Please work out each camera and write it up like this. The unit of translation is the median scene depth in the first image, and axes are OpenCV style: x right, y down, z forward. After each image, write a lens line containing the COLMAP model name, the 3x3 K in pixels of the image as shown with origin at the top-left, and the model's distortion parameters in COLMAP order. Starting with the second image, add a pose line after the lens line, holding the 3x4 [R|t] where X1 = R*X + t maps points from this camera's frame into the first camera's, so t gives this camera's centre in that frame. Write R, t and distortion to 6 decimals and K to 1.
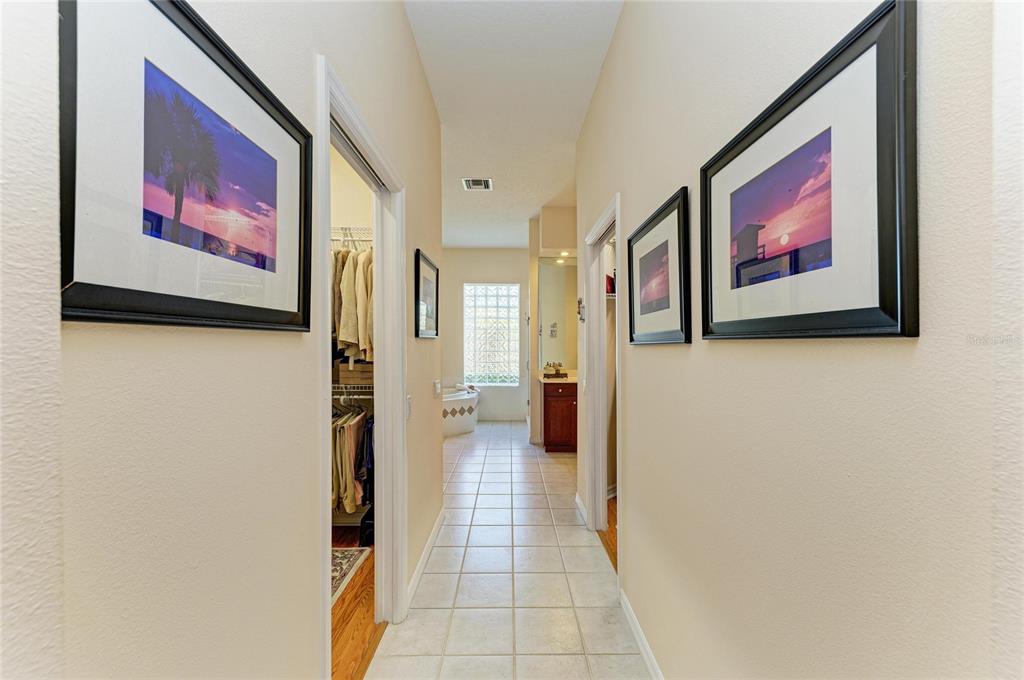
lens RADIAL K [[395.3, 0, 516.8], [0, 395.3, 347.2], [0, 0, 1]] dist [0.012928, -0.000400]
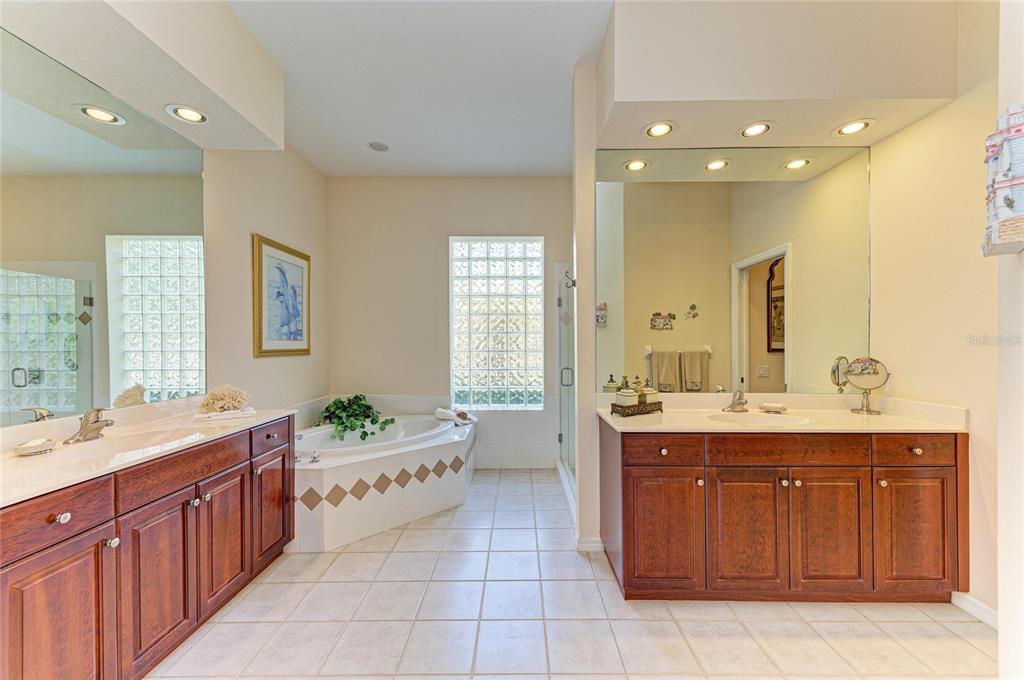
lens RADIAL K [[395.3, 0, 516.8], [0, 395.3, 347.2], [0, 0, 1]] dist [0.012928, -0.000400]
pose [[0.999735, -0.003697, -0.022716, -0.020778], [0.003932, 0.999939, 0.010343, -0.001814], [0.022676, -0.010430, 0.999688, 0.404971]]
